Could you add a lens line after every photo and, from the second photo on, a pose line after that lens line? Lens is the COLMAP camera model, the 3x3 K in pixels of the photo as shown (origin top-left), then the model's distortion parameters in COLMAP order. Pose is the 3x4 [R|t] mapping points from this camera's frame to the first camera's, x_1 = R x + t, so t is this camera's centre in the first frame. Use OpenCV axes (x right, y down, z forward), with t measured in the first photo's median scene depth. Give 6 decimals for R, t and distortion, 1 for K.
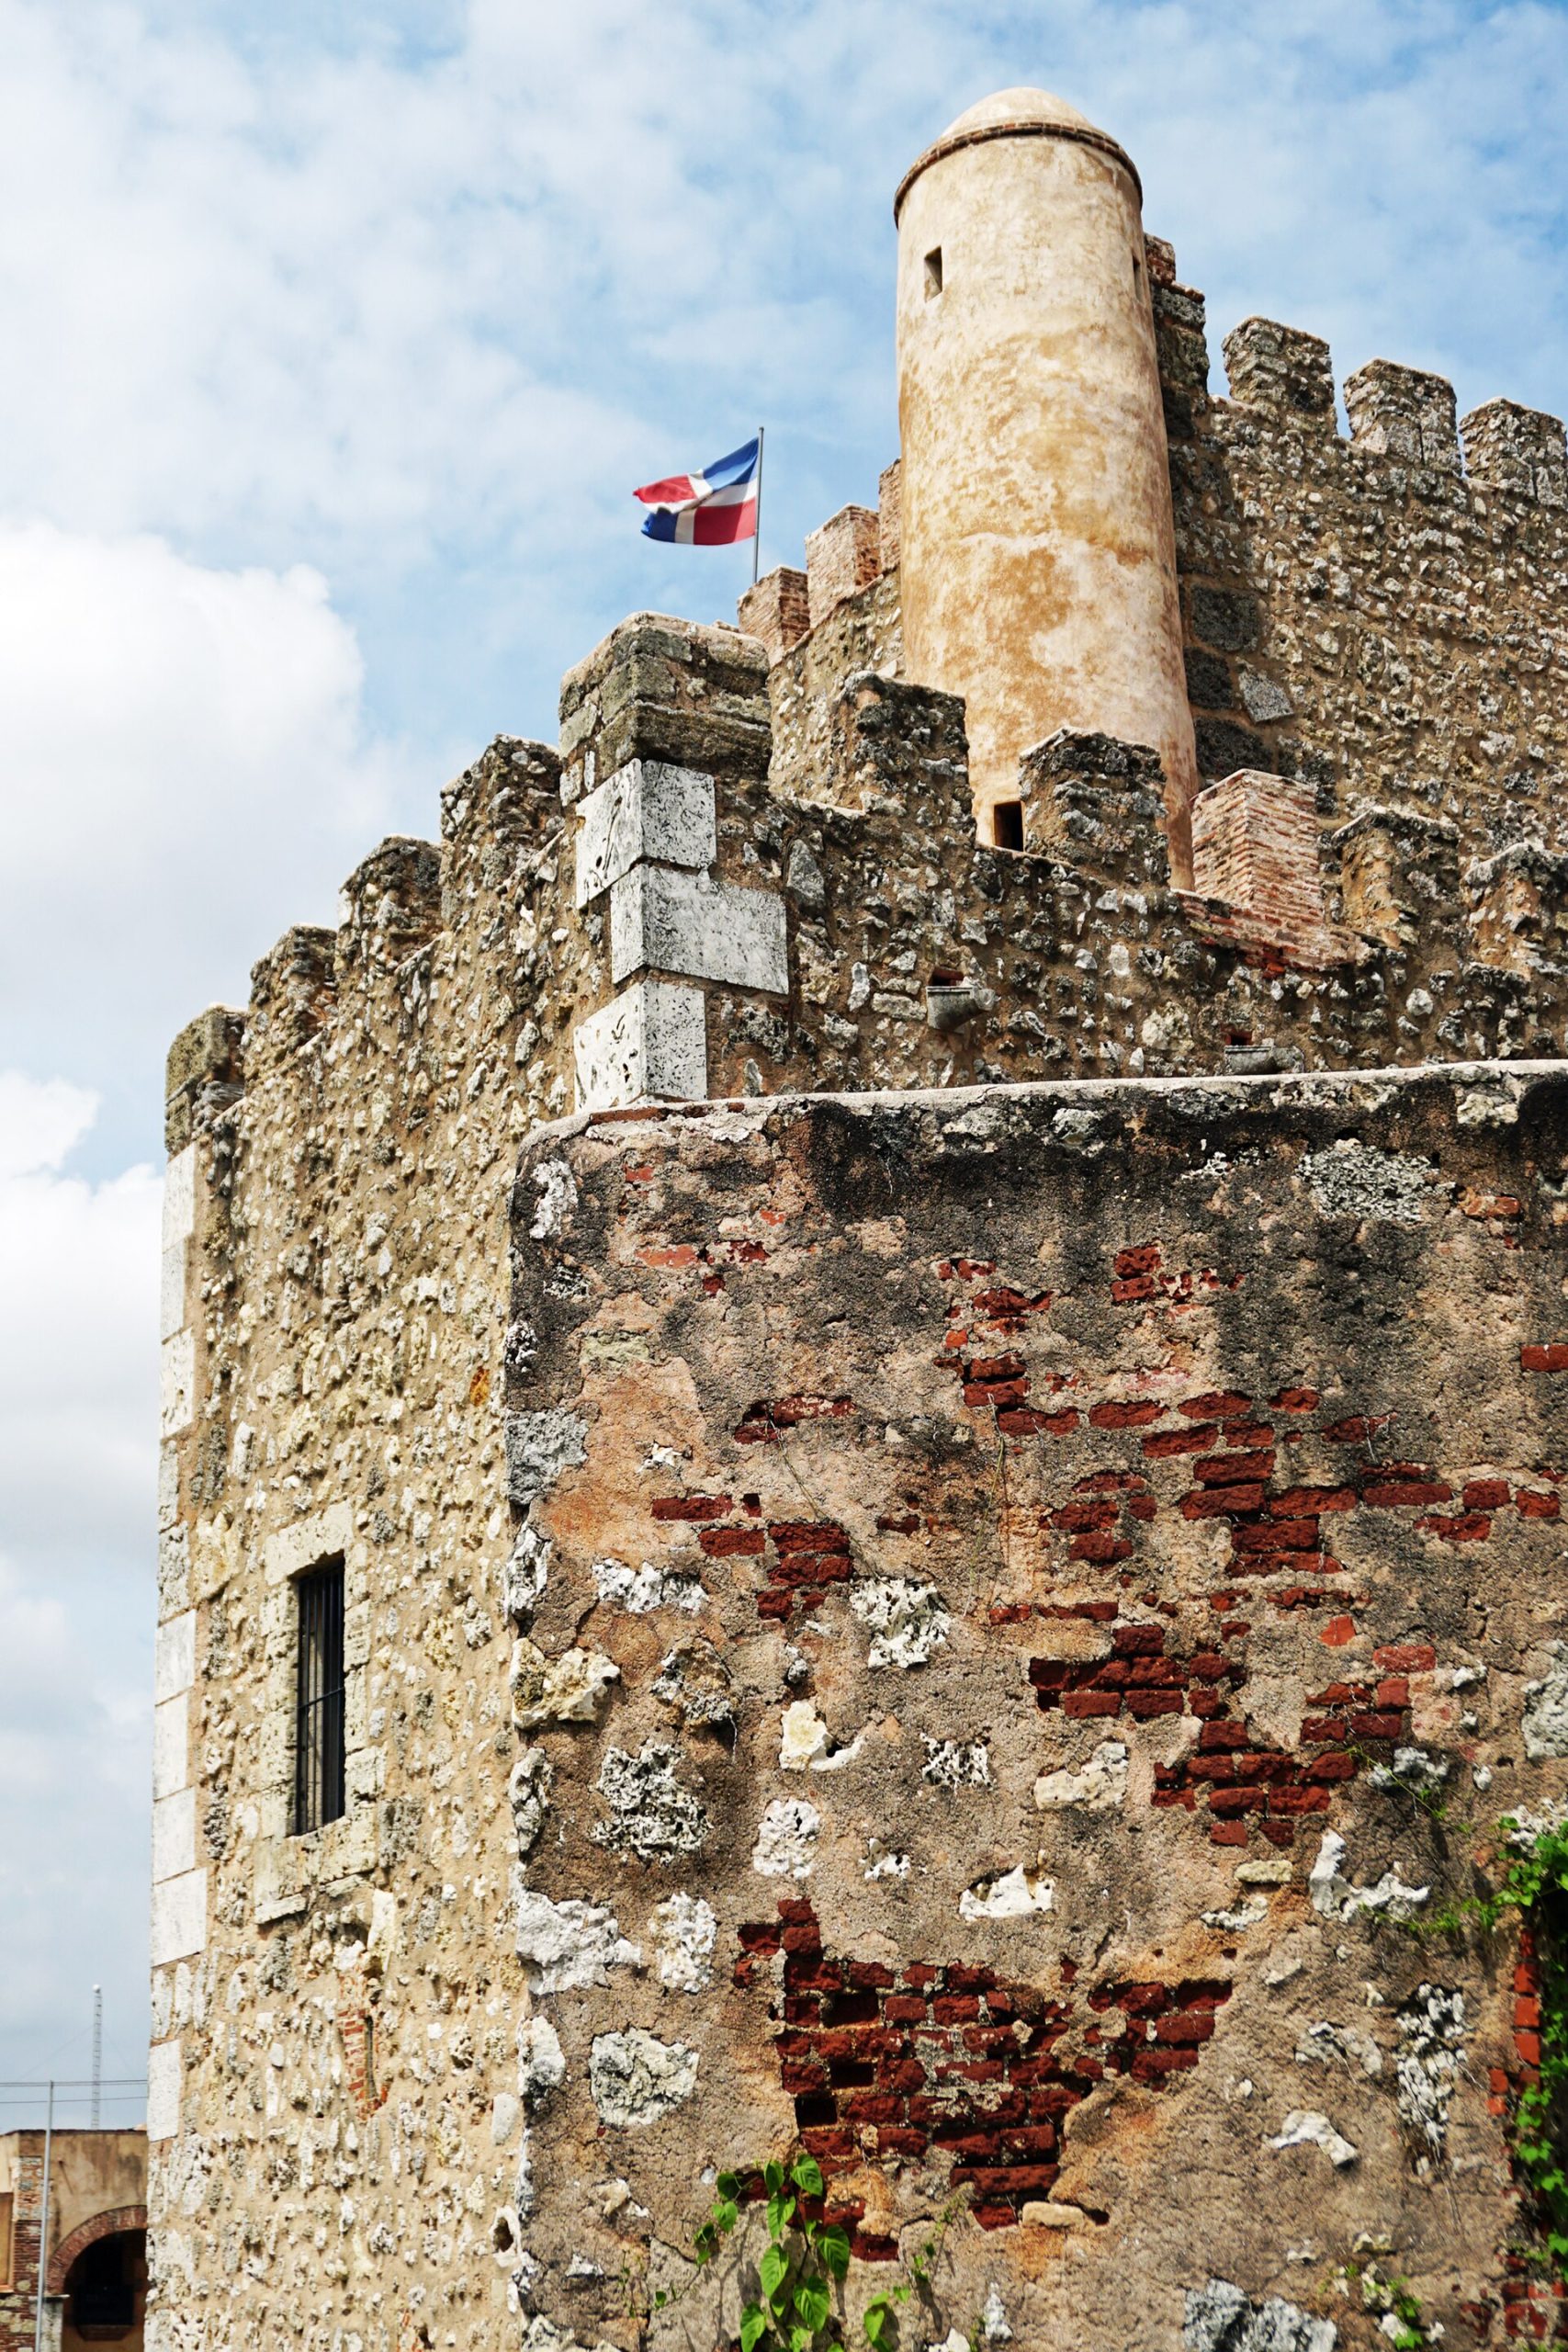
lens RADIAL K [[1993.5, 0, 787.1], [0, 1993.5, 1178.0], [0, 0, 1]] dist [-0.000005, 0.006023]
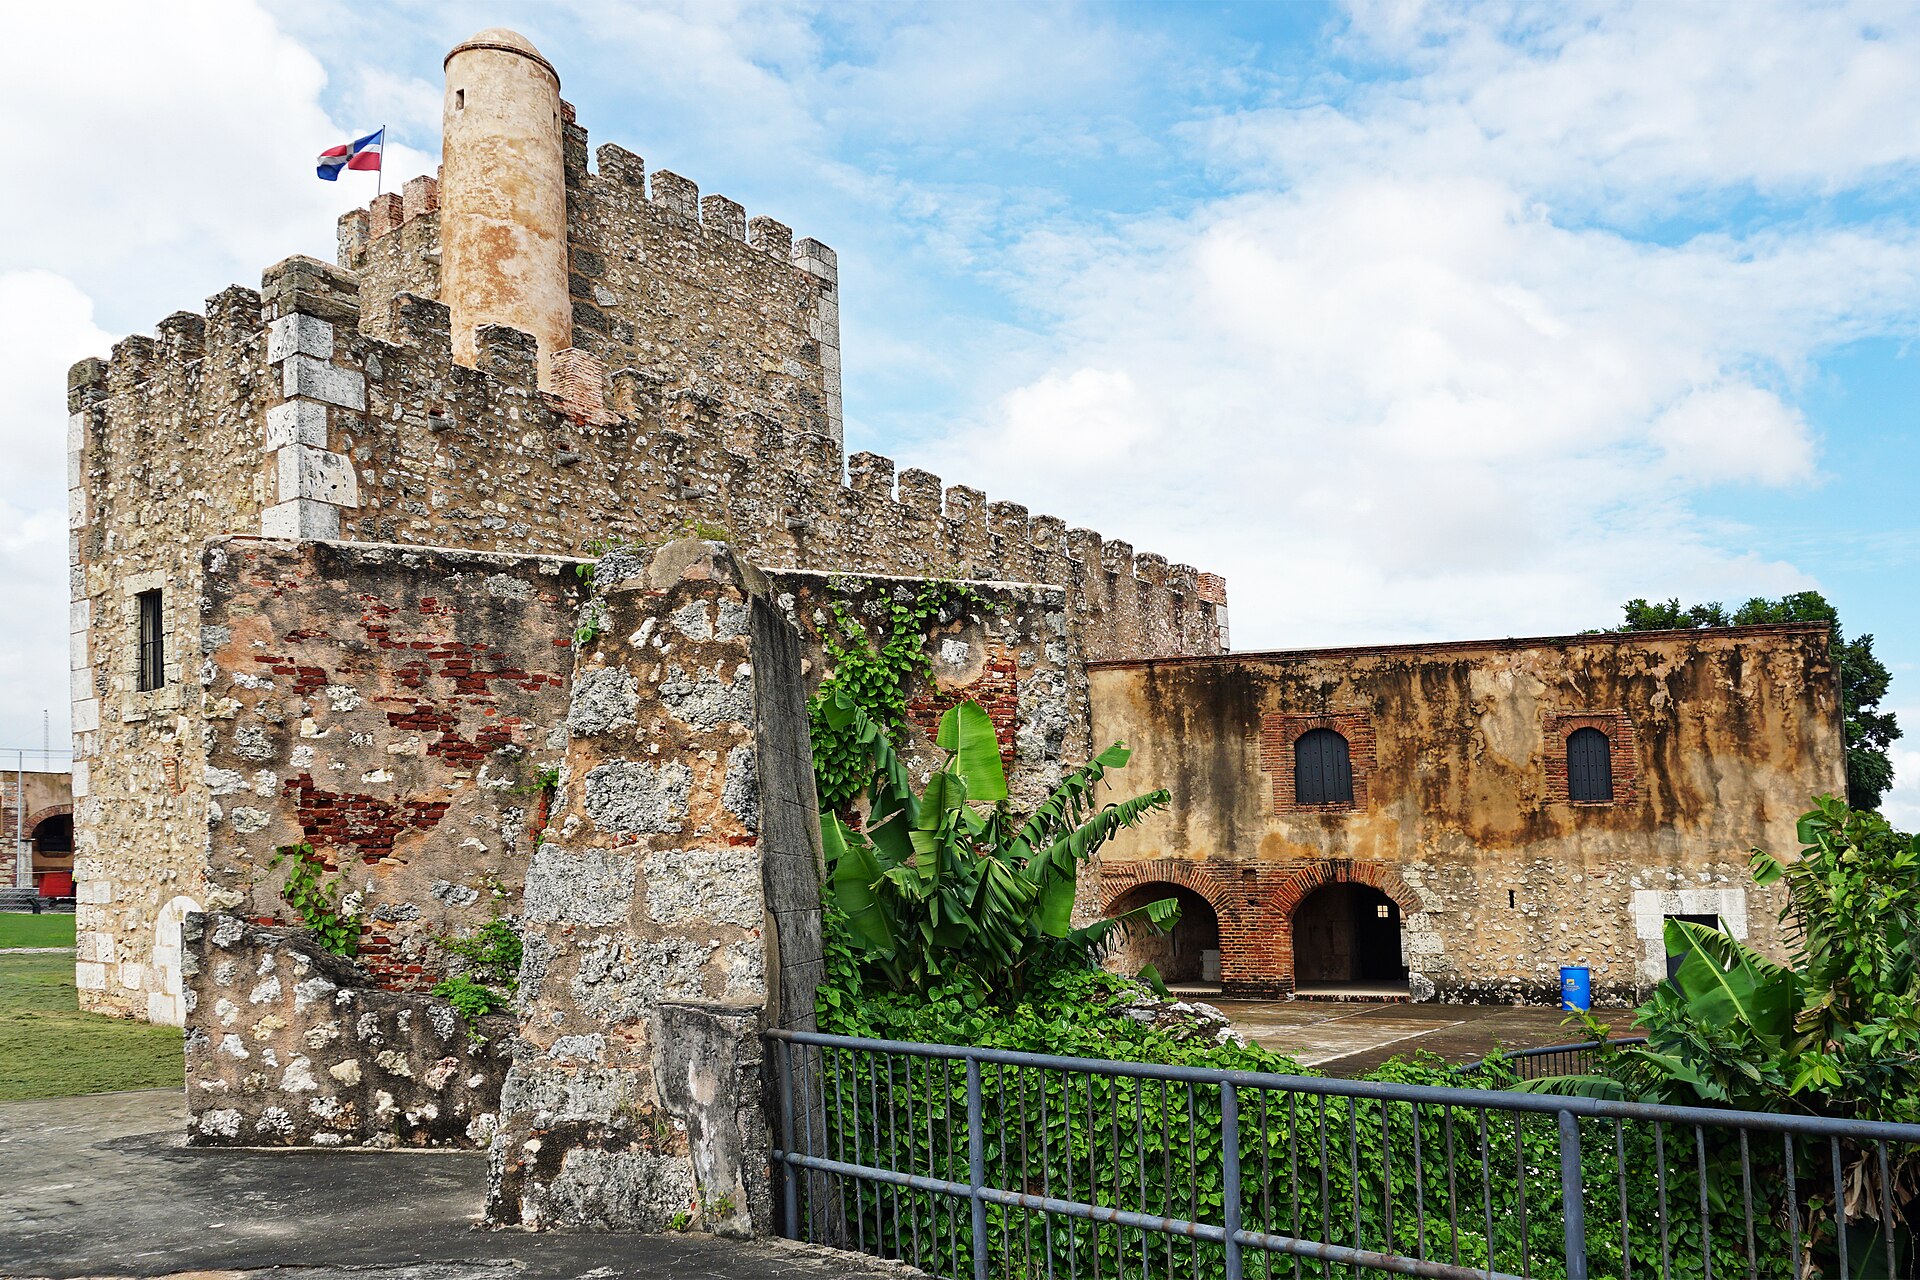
lens RADIAL K [[1145.9, 0, 961.6], [0, 1145.9, 656.1], [0, 0, 1]] dist [-0.032143, 0.013161]
pose [[0.927496, 0.092959, 0.362091, 0.205298], [-0.213423, 0.926900, 0.308720, -0.404154], [-0.306923, -0.363615, 0.879535, -0.576900]]
